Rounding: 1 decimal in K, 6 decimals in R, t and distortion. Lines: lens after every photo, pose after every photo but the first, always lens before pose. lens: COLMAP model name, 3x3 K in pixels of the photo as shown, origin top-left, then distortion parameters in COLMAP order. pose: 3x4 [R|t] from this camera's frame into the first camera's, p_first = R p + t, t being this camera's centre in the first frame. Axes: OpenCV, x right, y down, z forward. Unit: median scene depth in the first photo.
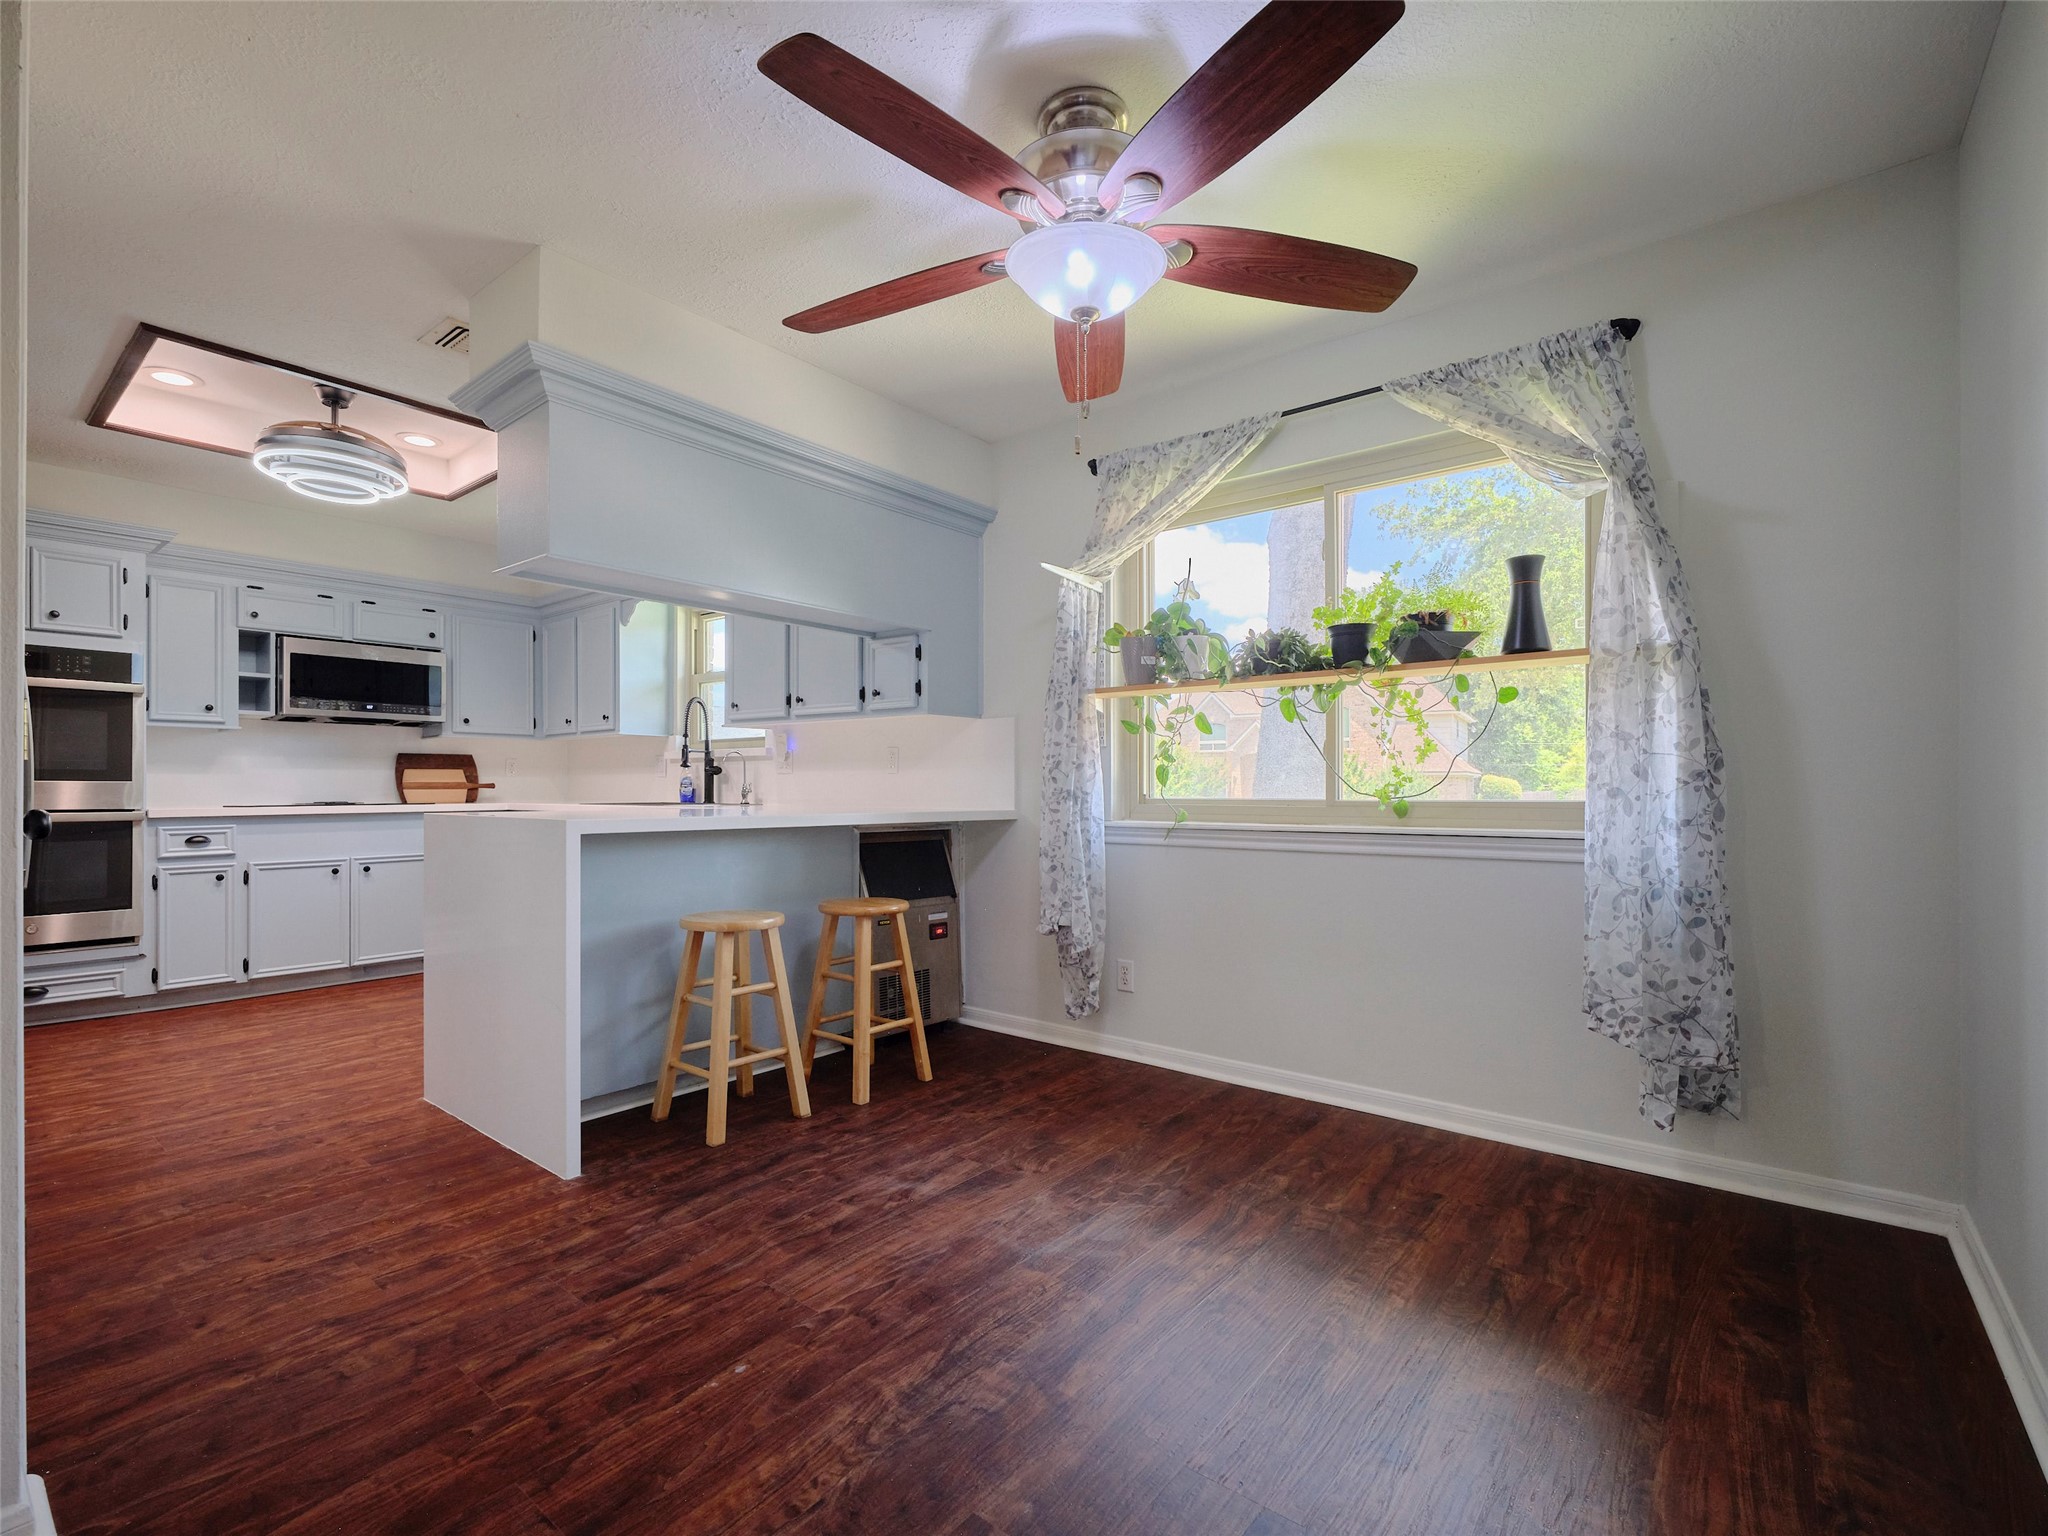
lens RADIAL K [[939.2, 0, 1016.2], [0, 939.2, 780.4], [0, 0, 1]] dist [-0.000145, 0.000140]
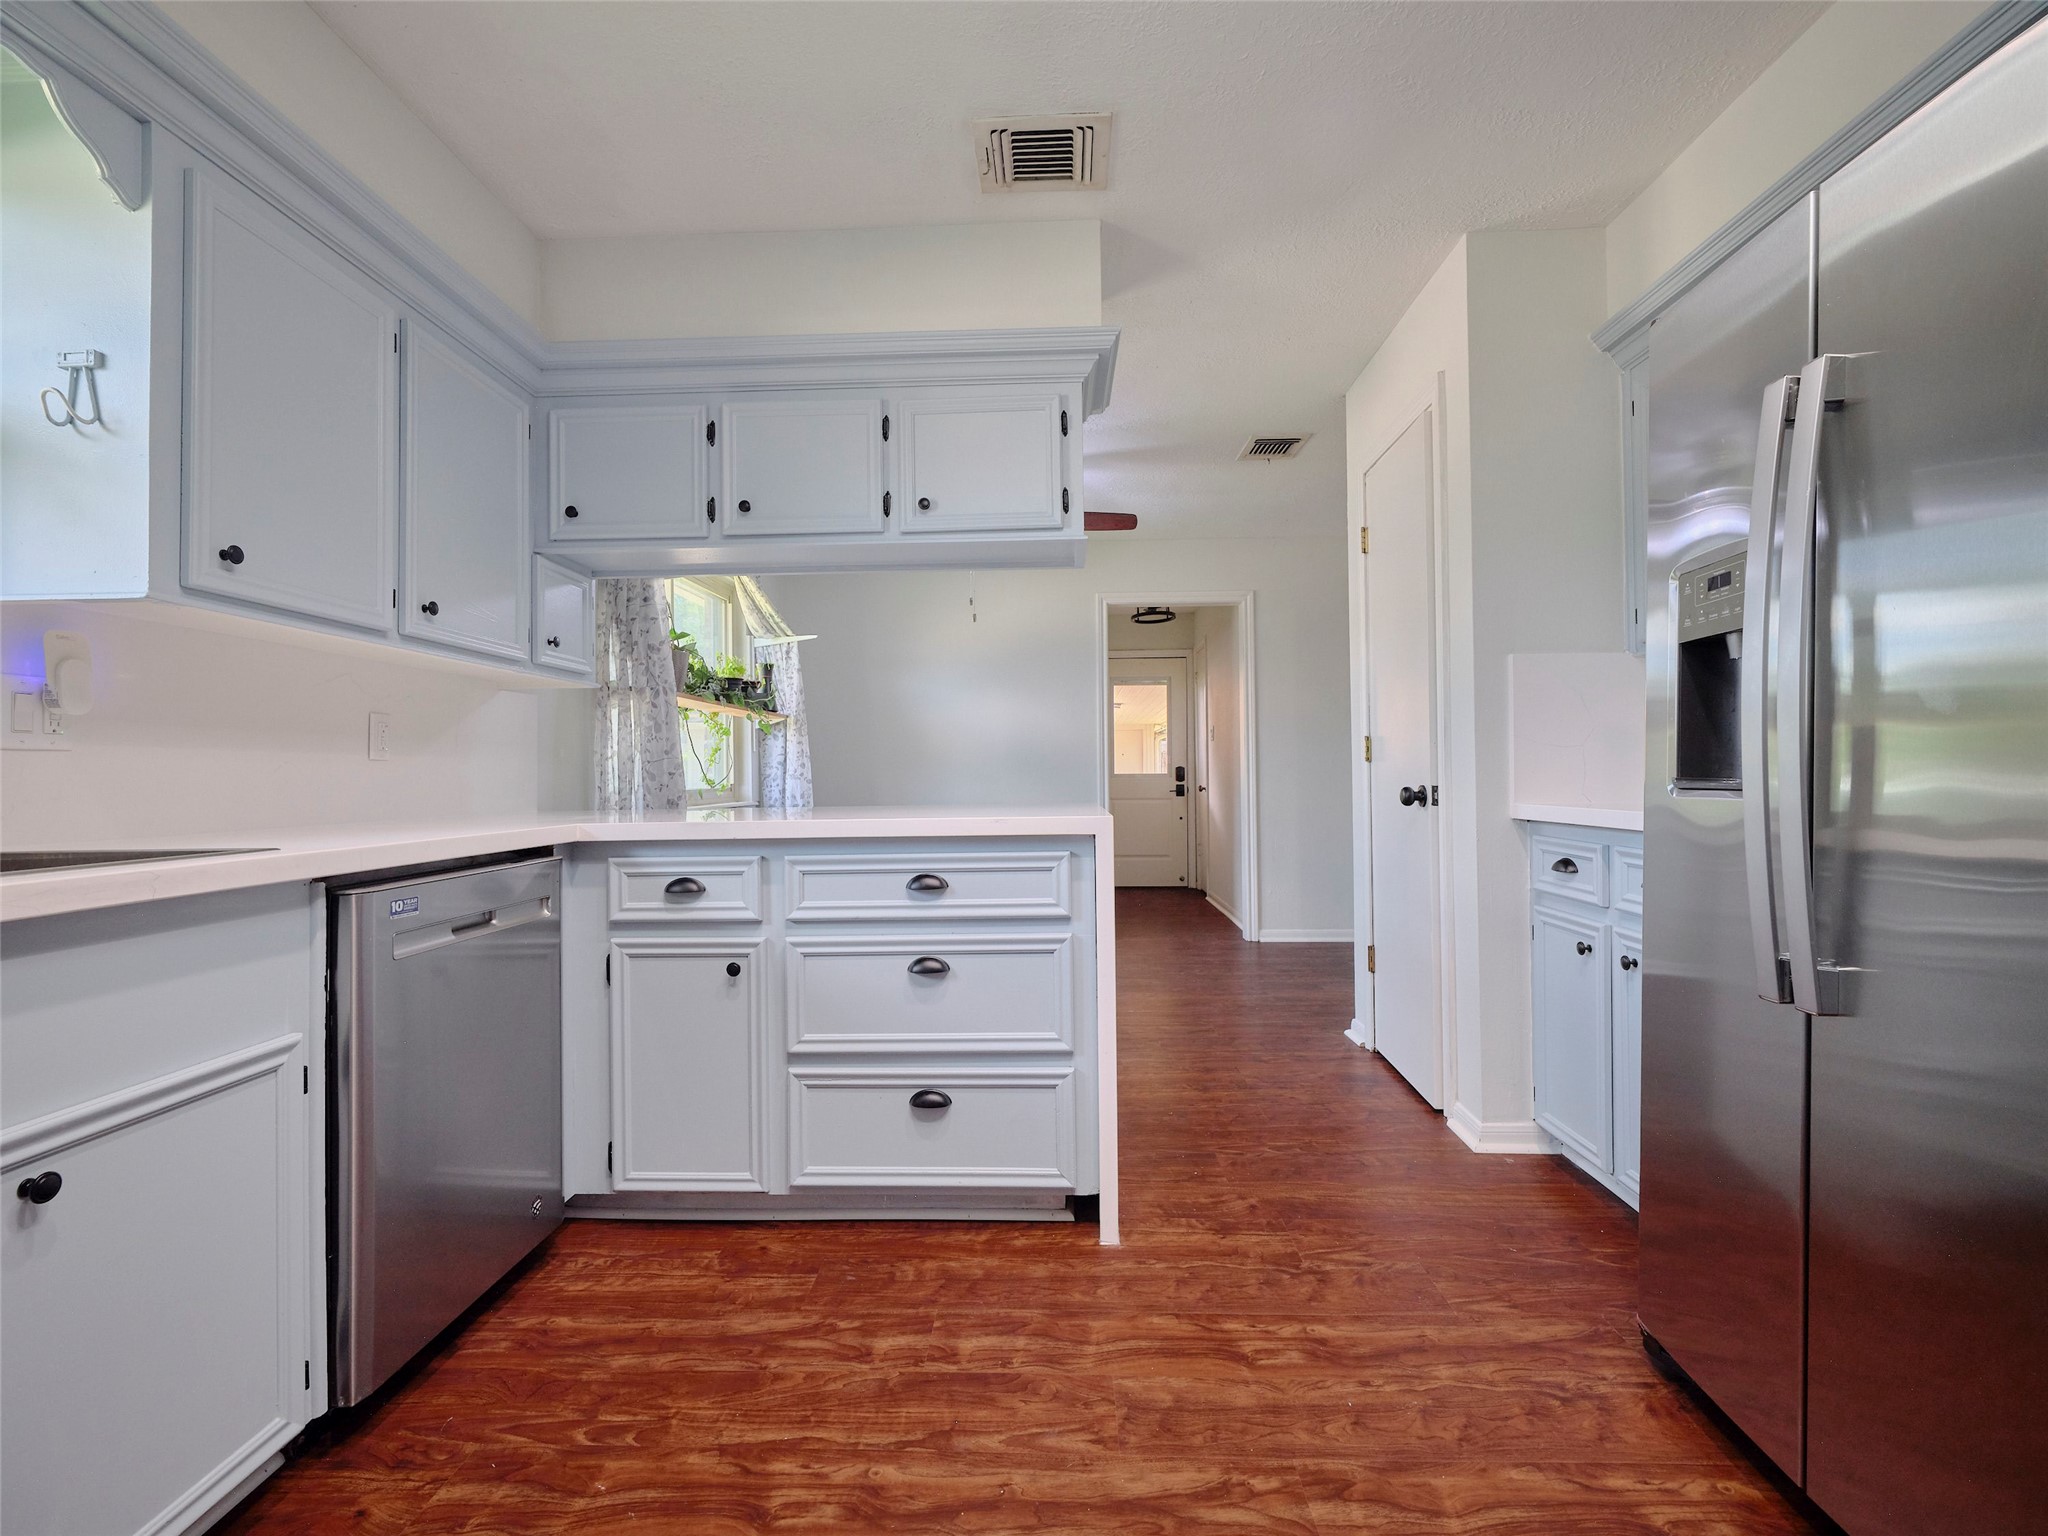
lens RADIAL K [[939.2, 0, 1022.0], [0, 939.2, 771.0], [0, 0, 1]] dist [-0.000145, 0.000140]
pose [[-0.601311, 0.002689, 0.799010, -1.002771], [-0.005239, 0.999960, -0.007308, 0.010265], [-0.798998, -0.008580, -0.601273, 1.301658]]
